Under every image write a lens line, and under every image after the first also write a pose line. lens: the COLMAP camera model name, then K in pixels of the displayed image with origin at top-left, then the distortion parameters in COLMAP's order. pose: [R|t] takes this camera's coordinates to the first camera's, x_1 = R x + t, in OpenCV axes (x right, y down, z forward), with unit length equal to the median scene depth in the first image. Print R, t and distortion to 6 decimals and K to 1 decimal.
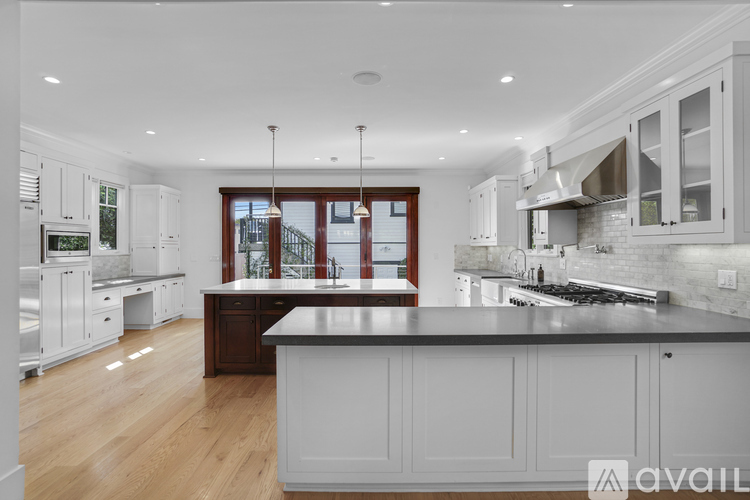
lens RADIAL K [[382.2, 0, 371.4], [0, 382.2, 247.8], [0, 0, 1]] dist [-0.005349, 0.006570]
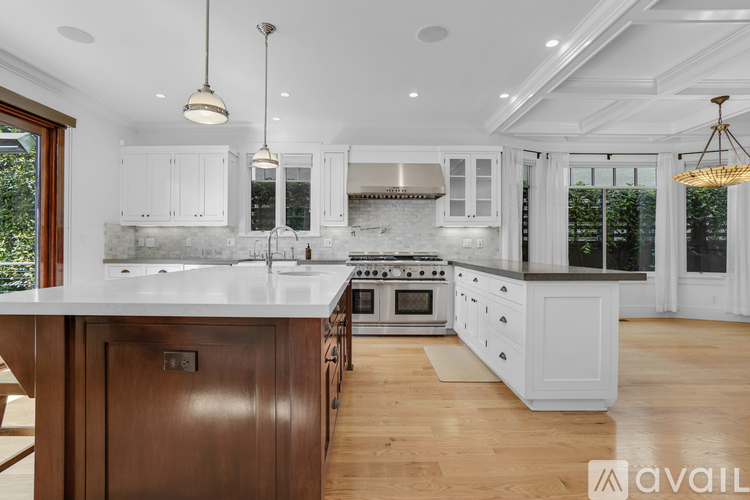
lens RADIAL K [[382.2, 0, 372.0], [0, 382.2, 245.9], [0, 0, 1]] dist [-0.005349, 0.006570]
pose [[-0.032541, 0.007462, 0.999443, -0.753204], [0.003277, 0.999968, -0.007359, 0.066049], [-0.999465, 0.003036, -0.032564, 0.957102]]
